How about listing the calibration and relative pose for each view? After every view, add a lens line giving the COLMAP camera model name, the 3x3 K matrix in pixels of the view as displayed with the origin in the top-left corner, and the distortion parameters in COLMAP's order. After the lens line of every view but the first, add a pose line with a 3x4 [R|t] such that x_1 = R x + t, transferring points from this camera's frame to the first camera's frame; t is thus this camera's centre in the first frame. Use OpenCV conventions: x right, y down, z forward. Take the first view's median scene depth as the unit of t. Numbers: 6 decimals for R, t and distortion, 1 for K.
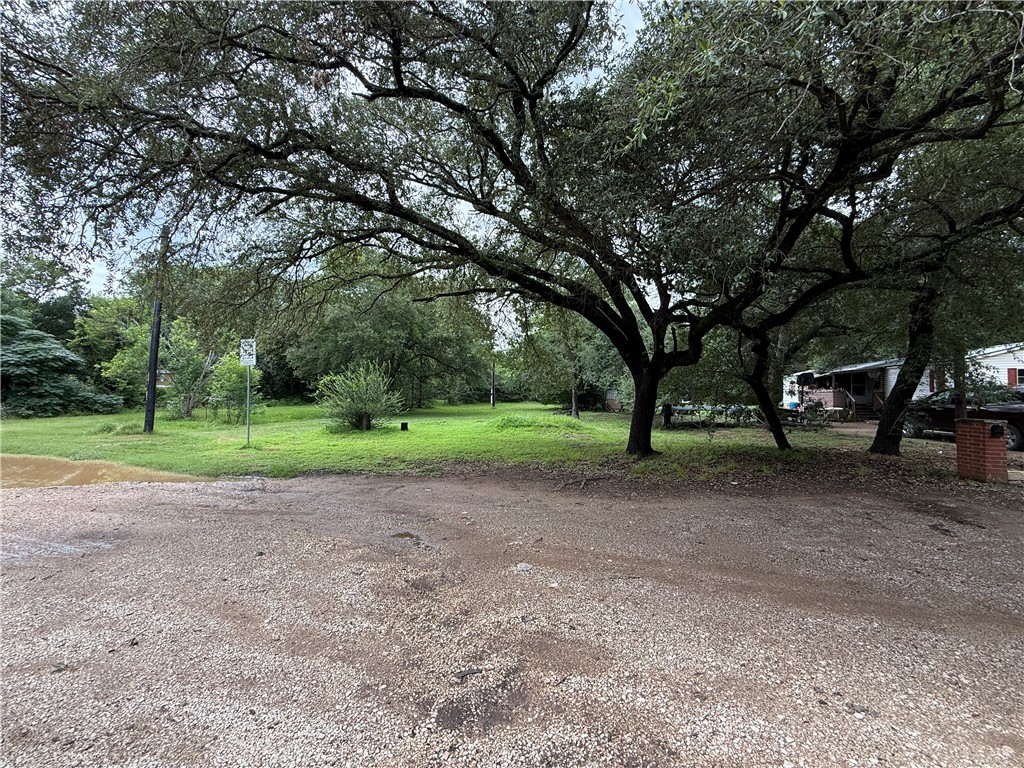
lens RADIAL K [[407.7, 0, 507.0], [0, 407.7, 401.0], [0, 0, 1]] dist [0.001976, -0.000116]
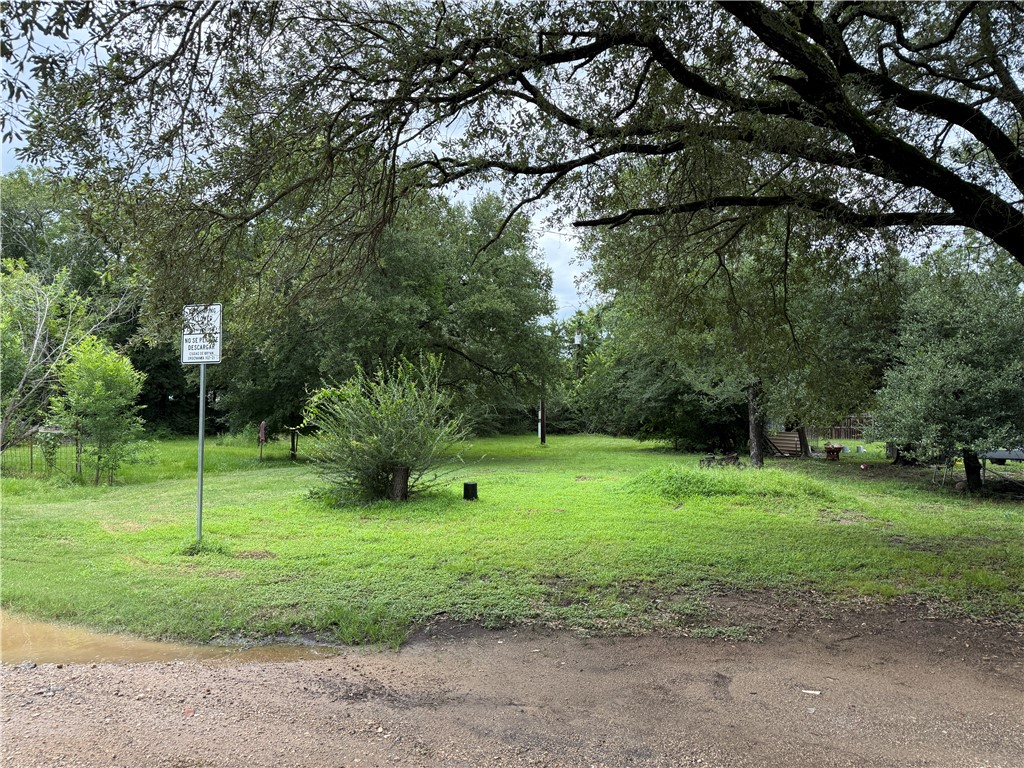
lens RADIAL K [[720.0, 0, 503.6], [0, 720.0, 388.8], [0, 0, 1]] dist [0.043965, -0.049256]
pose [[0.999947, 0.003227, 0.009766, -0.227797], [-0.002685, 0.998485, -0.054957, -0.011637], [-0.009928, 0.054928, 0.998441, 0.149979]]
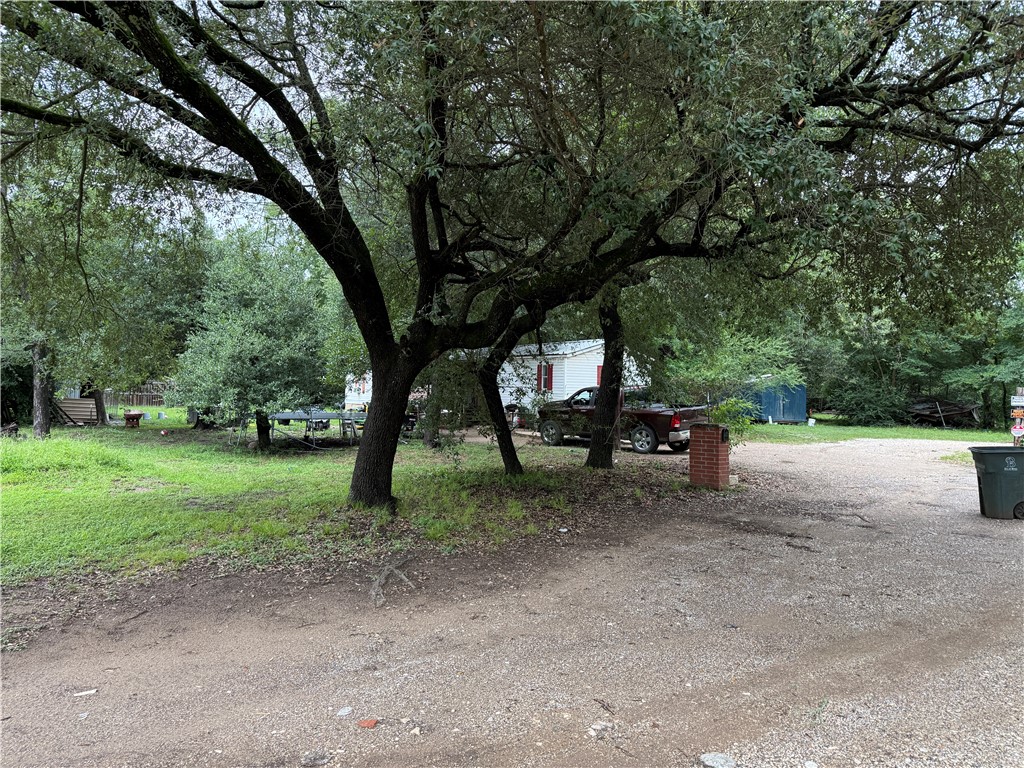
lens RADIAL K [[720.0, 0, 528.2], [0, 720.0, 380.4], [0, 0, 1]] dist [0.043965, -0.049256]
pose [[0.595892, 0.018603, 0.802849, -0.212735], [-0.001004, 0.999748, -0.022420, -0.008162], [-0.803064, 0.012553, 0.595760, 0.174722]]
